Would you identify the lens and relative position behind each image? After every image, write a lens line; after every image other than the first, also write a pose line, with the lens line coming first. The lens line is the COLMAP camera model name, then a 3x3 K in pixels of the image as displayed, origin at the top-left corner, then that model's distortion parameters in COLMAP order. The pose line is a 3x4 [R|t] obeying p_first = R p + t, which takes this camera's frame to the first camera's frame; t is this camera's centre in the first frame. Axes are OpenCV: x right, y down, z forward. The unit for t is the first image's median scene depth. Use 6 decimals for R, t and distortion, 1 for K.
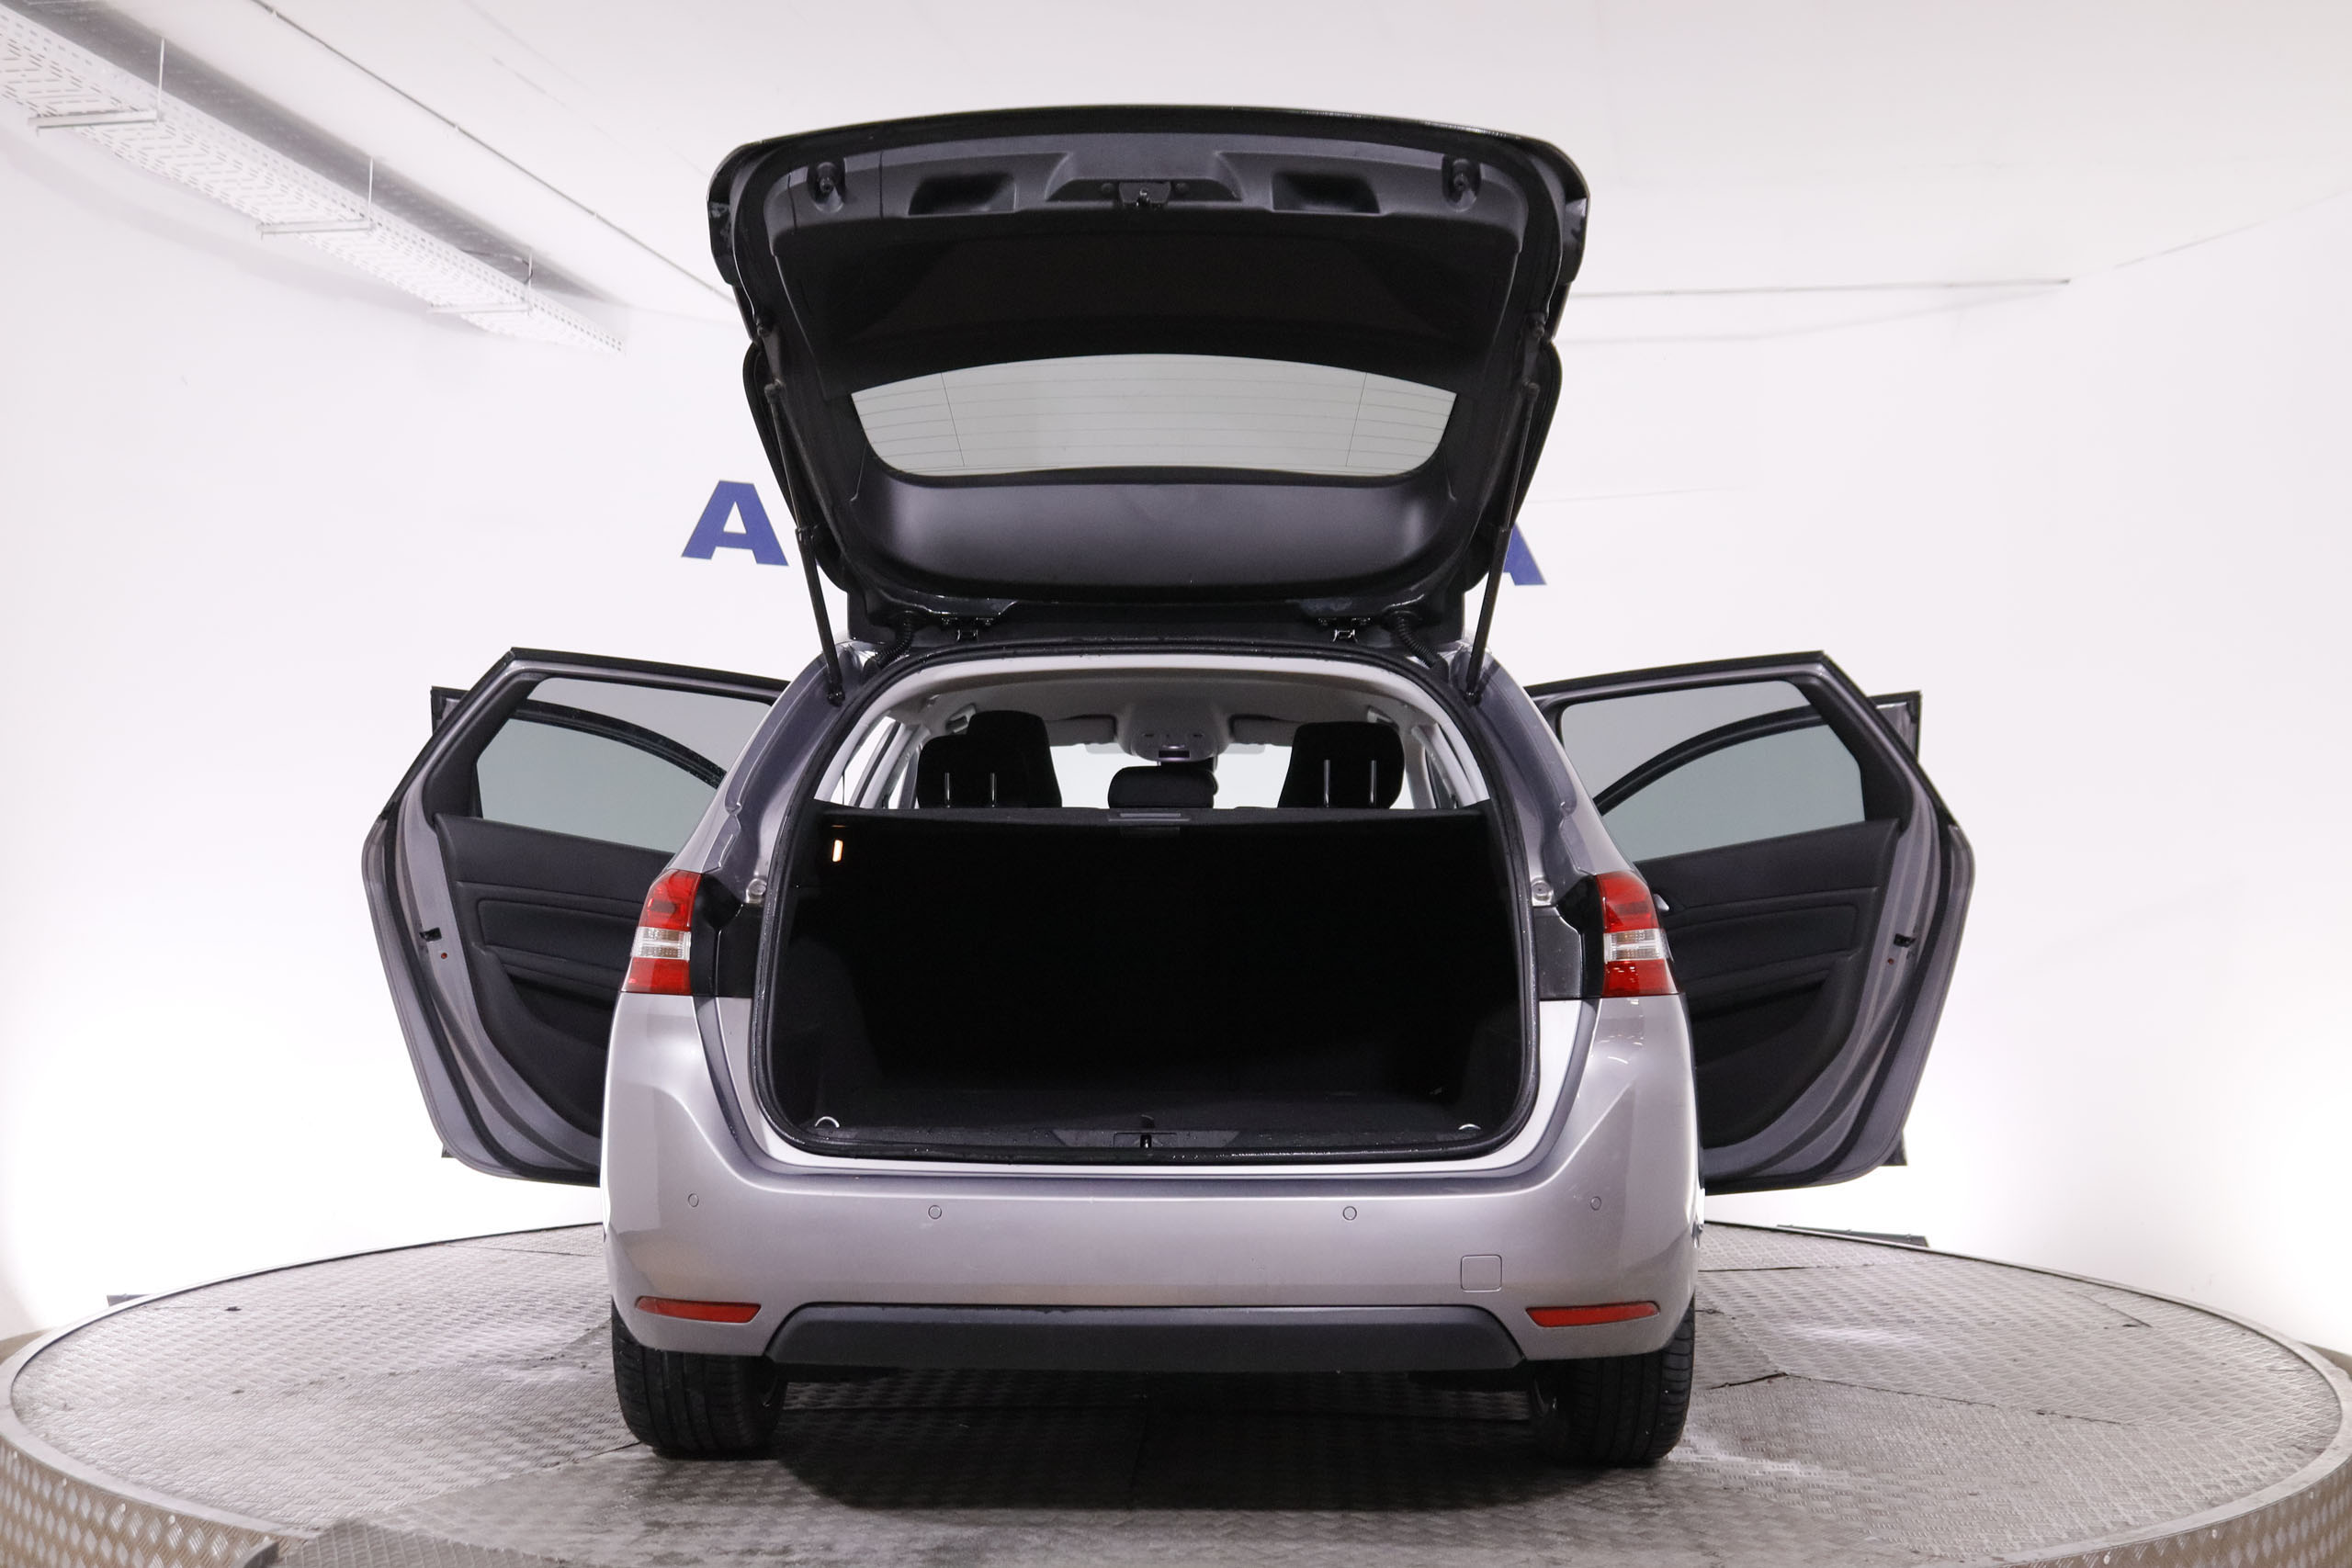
lens RADIAL K [[2540.4, 0, 1176.0], [0, 2540.4, 784.0], [0, 0, 1]] dist [-0.124081, 0.133762]
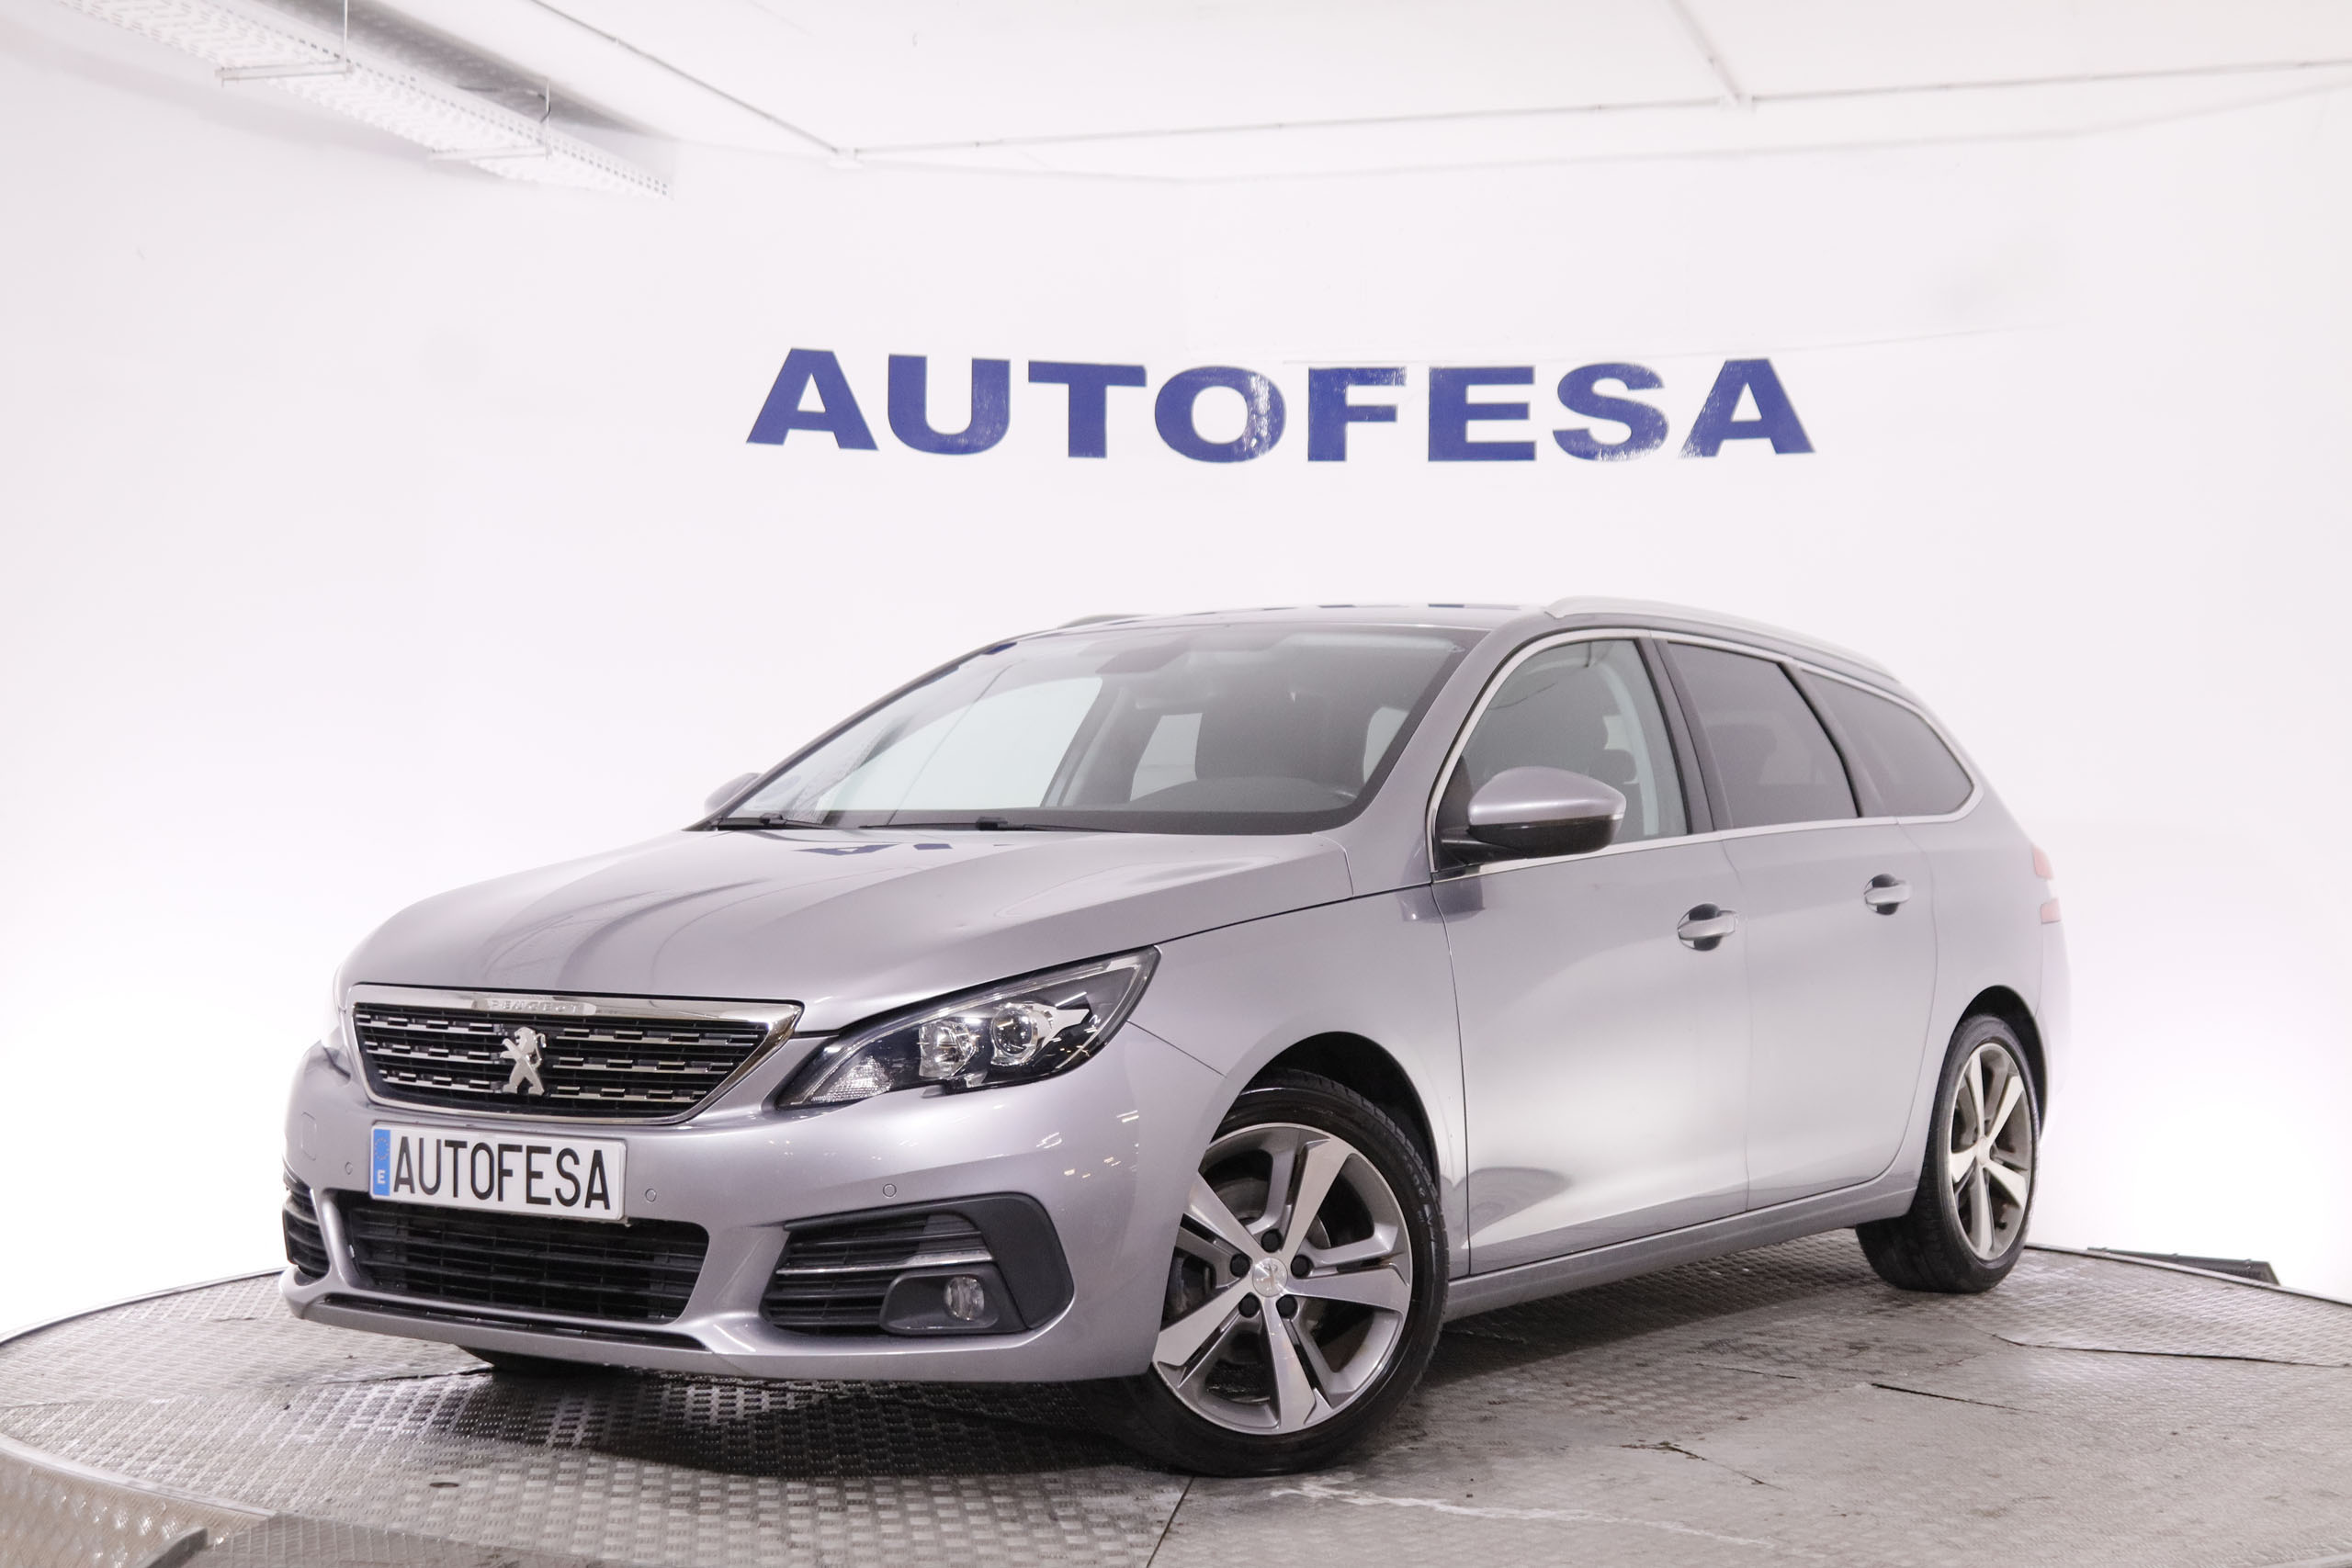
lens RADIAL K [[3382.6, 0, 1176.0], [0, 3382.6, 784.0], [0, 0, 1]] dist [-0.040570, 0.036158]
pose [[0.995014, -0.013021, -0.098886, 0.087215], [0.015534, 0.999575, 0.024676, -0.005550], [0.098523, -0.026089, 0.994793, -0.150094]]
